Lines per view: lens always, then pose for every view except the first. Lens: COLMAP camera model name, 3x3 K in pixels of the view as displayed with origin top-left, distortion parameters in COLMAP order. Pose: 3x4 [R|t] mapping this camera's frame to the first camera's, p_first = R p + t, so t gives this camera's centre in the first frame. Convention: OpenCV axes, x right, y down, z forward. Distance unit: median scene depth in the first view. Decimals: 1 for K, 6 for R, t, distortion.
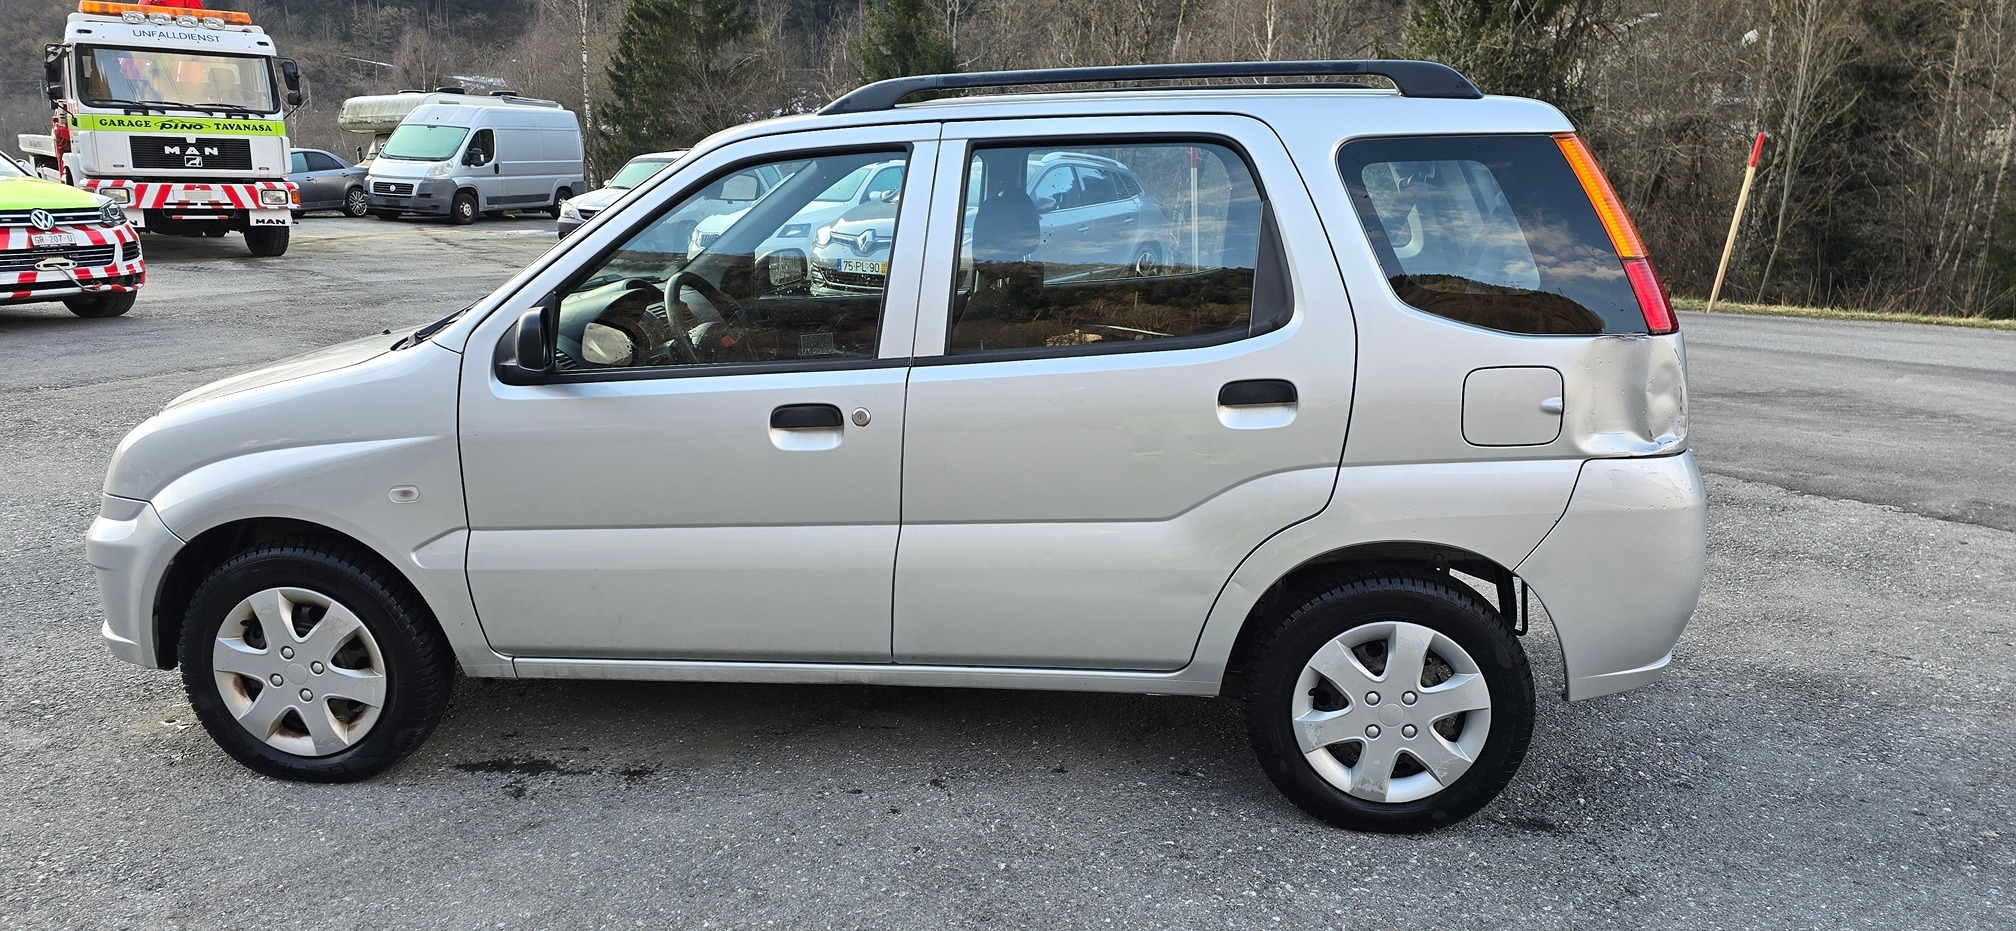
lens RADIAL K [[1349.1, 0, 1008.0], [0, 1349.1, 465.5], [0, 0, 1]] dist [0.083410, -0.096141]
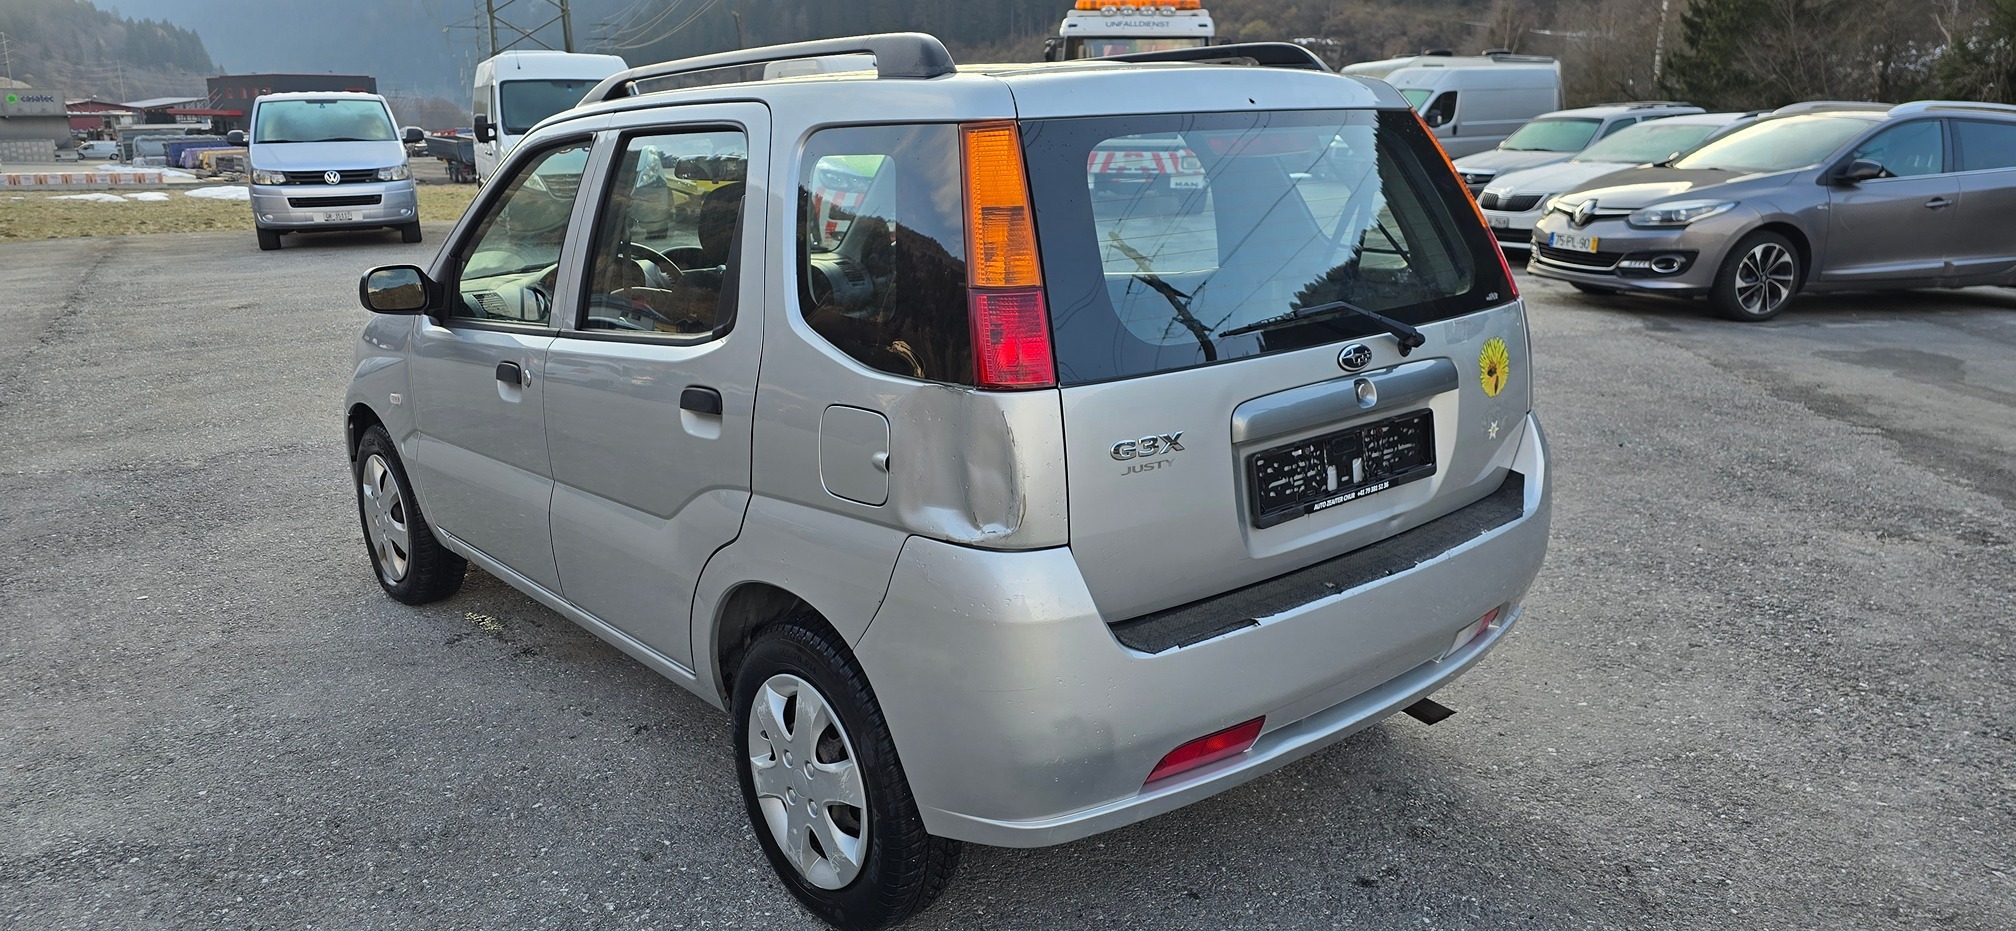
lens RADIAL K [[1327.8, 0, 979.5], [0, 1327.8, 484.7], [0, 0, 1]] dist [0.098404, -0.137830]
pose [[0.721953, 0.164638, -0.672070, 0.139900], [-0.134067, 0.986158, 0.097562, -0.016401], [0.678830, 0.019667, 0.734032, 0.067210]]
